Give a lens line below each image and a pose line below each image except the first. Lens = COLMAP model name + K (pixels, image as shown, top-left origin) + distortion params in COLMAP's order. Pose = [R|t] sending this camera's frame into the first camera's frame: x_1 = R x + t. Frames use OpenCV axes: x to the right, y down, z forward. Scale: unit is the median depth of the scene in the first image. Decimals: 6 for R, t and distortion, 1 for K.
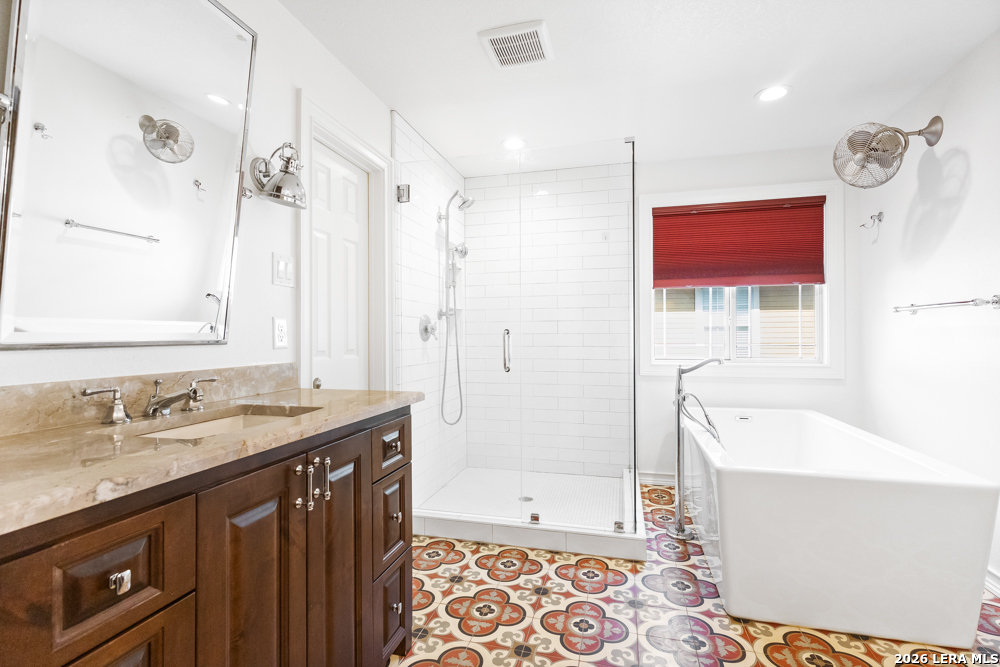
lens RADIAL K [[462.9, 0, 501.4], [0, 462.9, 331.3], [0, 0, 1]] dist [-0.005117, 0.001786]
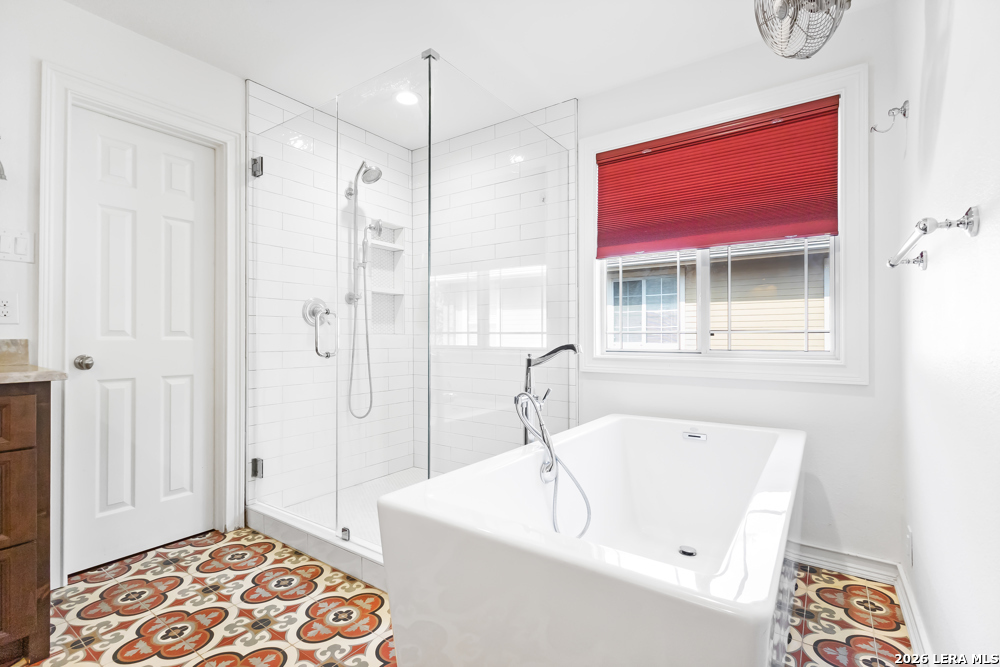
lens RADIAL K [[462.9, 0, 499.2], [0, 462.9, 332.5], [0, 0, 1]] dist [-0.005117, 0.001786]
pose [[0.938894, 0.000859, -0.344204, 0.646813], [0.001300, 0.999981, 0.006041, 0.037409], [0.344203, -0.006119, 0.938875, 0.326016]]
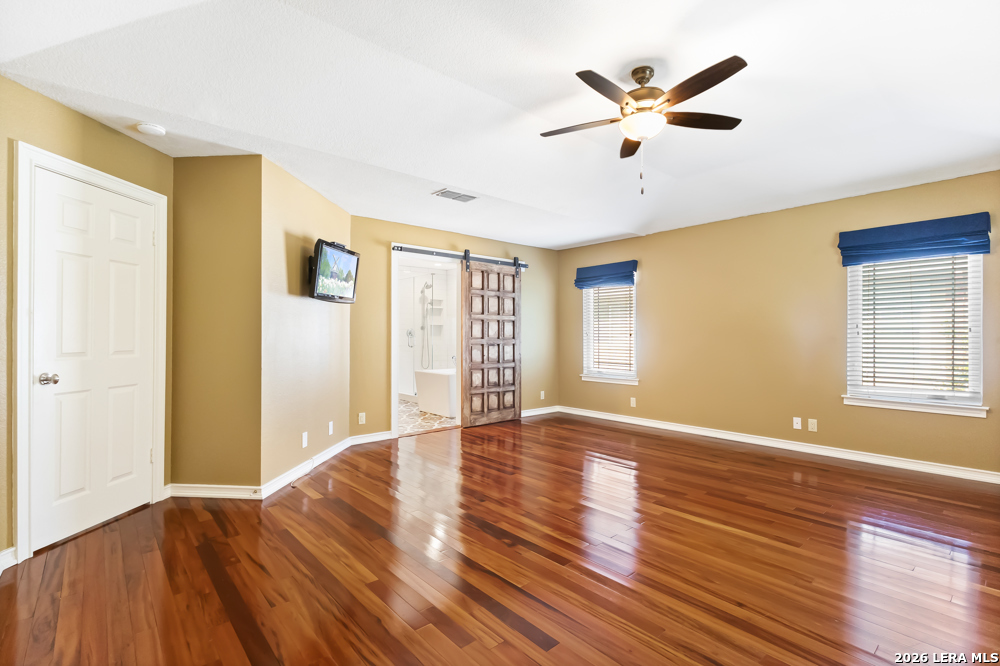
lens RADIAL K [[462.9, 0, 502.3], [0, 462.9, 338.0], [0, 0, 1]] dist [-0.005117, 0.001786]
pose [[0.829600, -0.000343, -0.558358, 2.483375], [0.004137, 0.999976, 0.005532, 0.011547], [0.558343, -0.006899, 0.829582, -1.391110]]
